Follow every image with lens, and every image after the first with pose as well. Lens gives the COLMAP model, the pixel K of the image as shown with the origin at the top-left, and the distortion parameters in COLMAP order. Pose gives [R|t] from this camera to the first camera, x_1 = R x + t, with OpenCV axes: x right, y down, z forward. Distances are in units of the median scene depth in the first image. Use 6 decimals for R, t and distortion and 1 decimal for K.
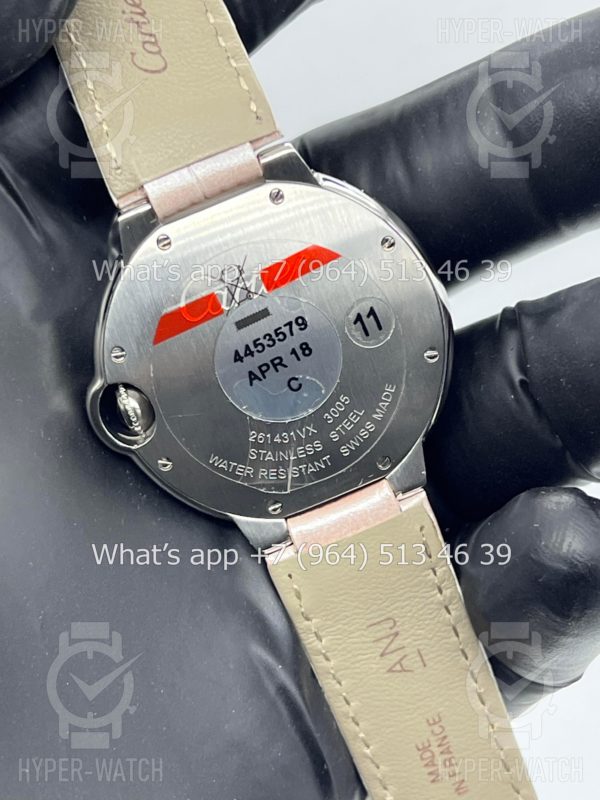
lens RADIAL K [[1992.4, 0, 295.0], [0, 1992.4, 400.0], [0, 0, 1]] dist [0.190298, 0.000000]
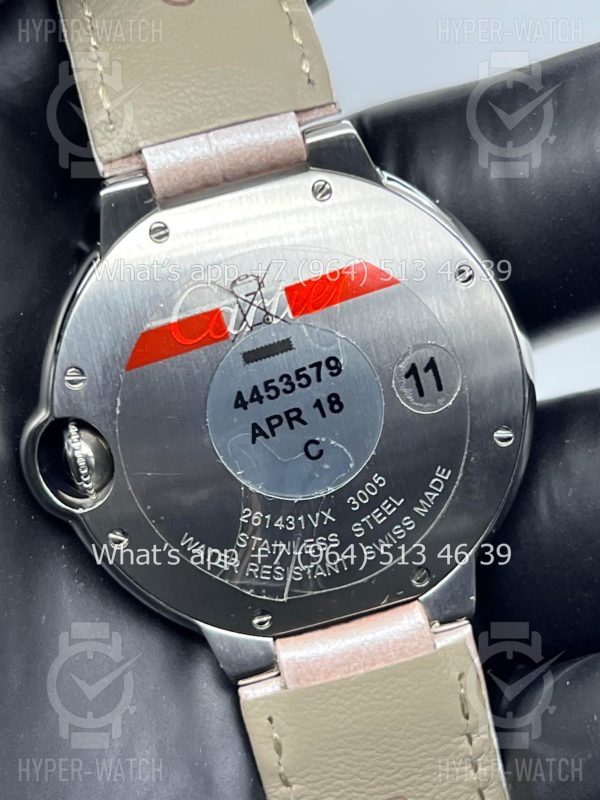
lens RADIAL K [[1992.4, 0, 308.0], [0, 1992.4, 402.4], [0, 0, 1]] dist [0.190298, 0.000000]
pose [[0.991266, 0.129021, 0.027284, -0.023861], [-0.125648, 0.986851, -0.101671, 0.048477], [-0.040043, 0.097355, 0.994444, 0.281545]]
